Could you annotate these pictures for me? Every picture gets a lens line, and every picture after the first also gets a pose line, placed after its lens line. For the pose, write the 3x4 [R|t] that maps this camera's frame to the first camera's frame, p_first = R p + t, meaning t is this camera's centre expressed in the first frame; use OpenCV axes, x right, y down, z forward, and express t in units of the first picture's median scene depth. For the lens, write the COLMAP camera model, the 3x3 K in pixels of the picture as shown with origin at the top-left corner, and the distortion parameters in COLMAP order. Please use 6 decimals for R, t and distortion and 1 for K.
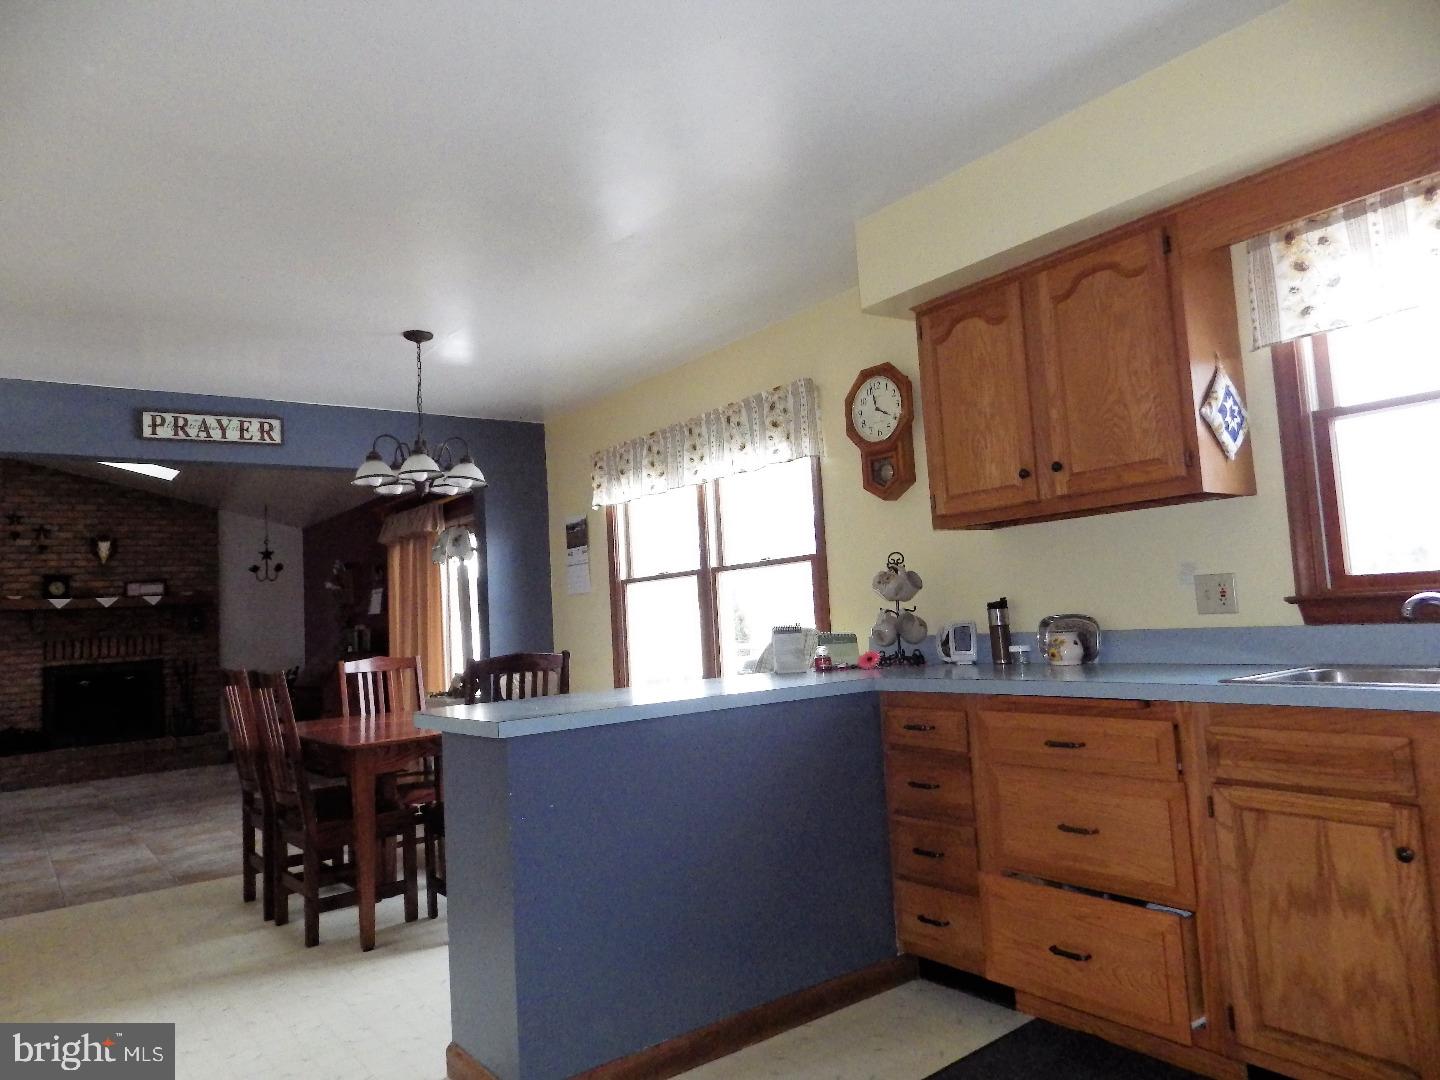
lens RADIAL K [[940.8, 0, 720.0], [0, 940.8, 540.0], [0, 0, 1]] dist [0.004358, 0.003701]
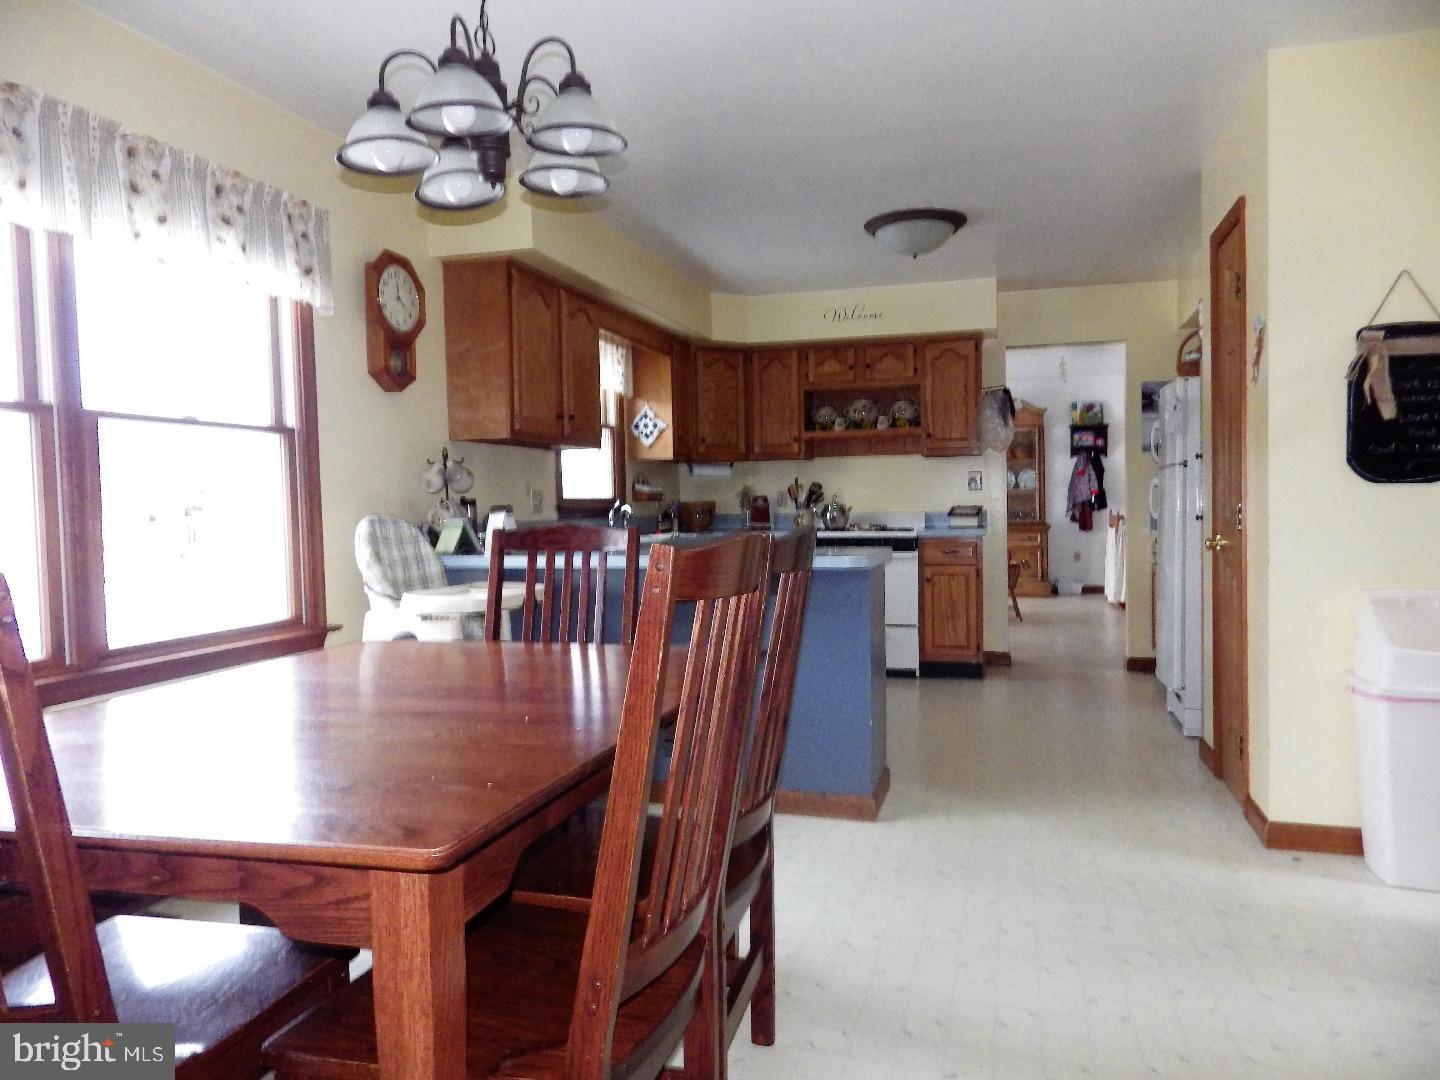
lens RADIAL K [[940.8, 0, 720.0], [0, 940.8, 540.0], [0, 0, 1]] dist [0.004358, 0.003701]
pose [[-0.594979, 0.022902, 0.803415, -0.995273], [-0.030193, 0.998252, -0.050816, 0.185373], [-0.803174, -0.054492, -0.593247, 1.594551]]
